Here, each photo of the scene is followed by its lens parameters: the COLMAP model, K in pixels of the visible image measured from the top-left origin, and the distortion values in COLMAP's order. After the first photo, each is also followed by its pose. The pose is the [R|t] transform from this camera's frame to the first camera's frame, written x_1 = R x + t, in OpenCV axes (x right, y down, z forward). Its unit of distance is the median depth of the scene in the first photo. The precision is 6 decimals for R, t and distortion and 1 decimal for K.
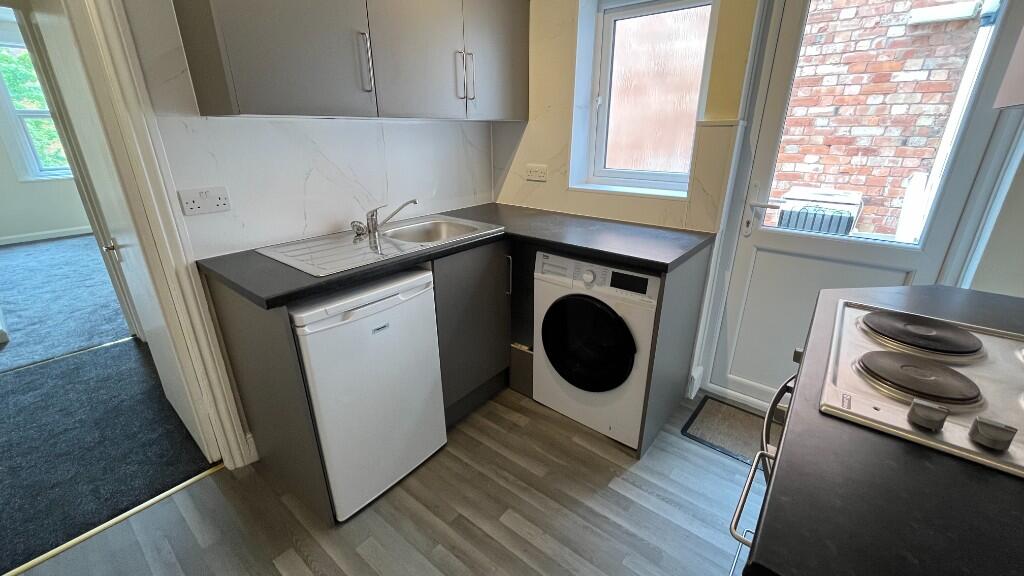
lens RADIAL K [[412.0, 0, 510.4], [0, 412.0, 284.1], [0, 0, 1]] dist [-0.001962, 0.000495]
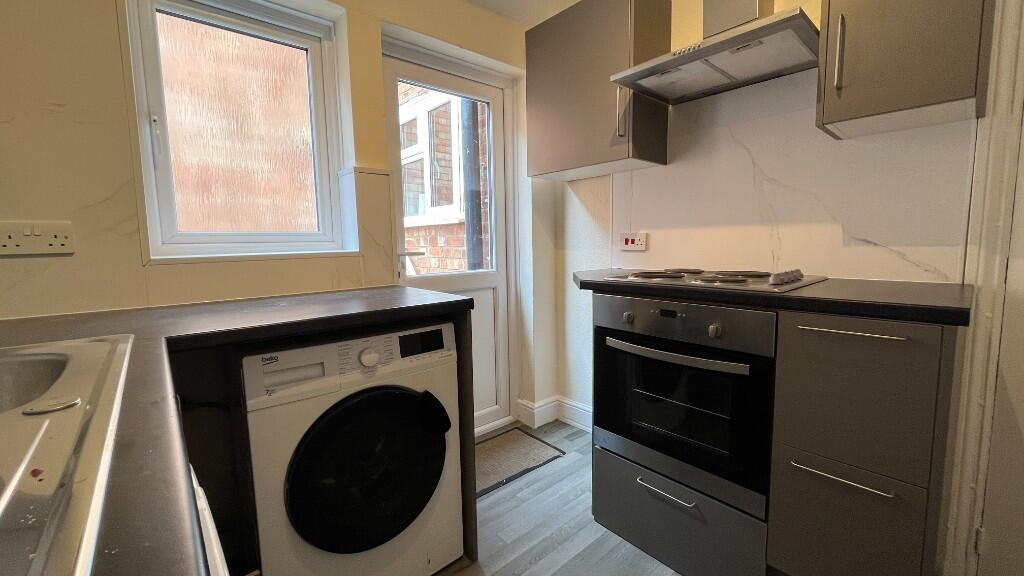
lens RADIAL K [[412.0, 0, 510.0], [0, 412.0, 282.1], [0, 0, 1]] dist [-0.001962, 0.000495]
pose [[0.170576, -0.098266, 0.980432, -0.510623], [0.360787, 0.932144, 0.030656, -0.087395], [-0.916917, 0.348499, 0.194454, 0.785816]]
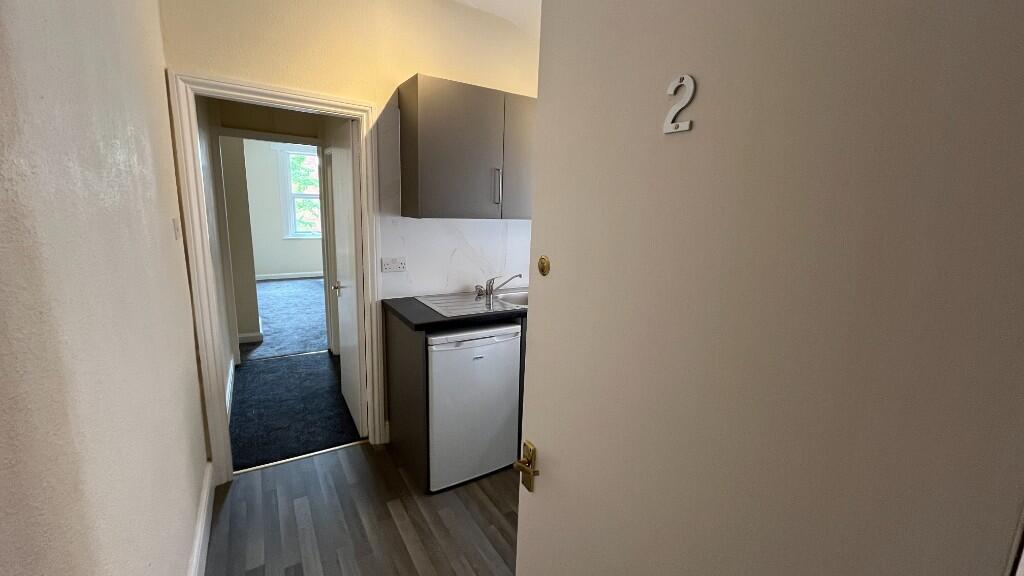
lens RADIAL K [[412.0, 0, 511.9], [0, 412.0, 288.6], [0, 0, 1]] dist [-0.001962, 0.000495]
pose [[0.943314, 0.097101, -0.317379, 0.188273], [-0.149433, 0.978097, -0.144898, 0.048262], [0.296358, 0.184111, 0.937163, -0.306805]]
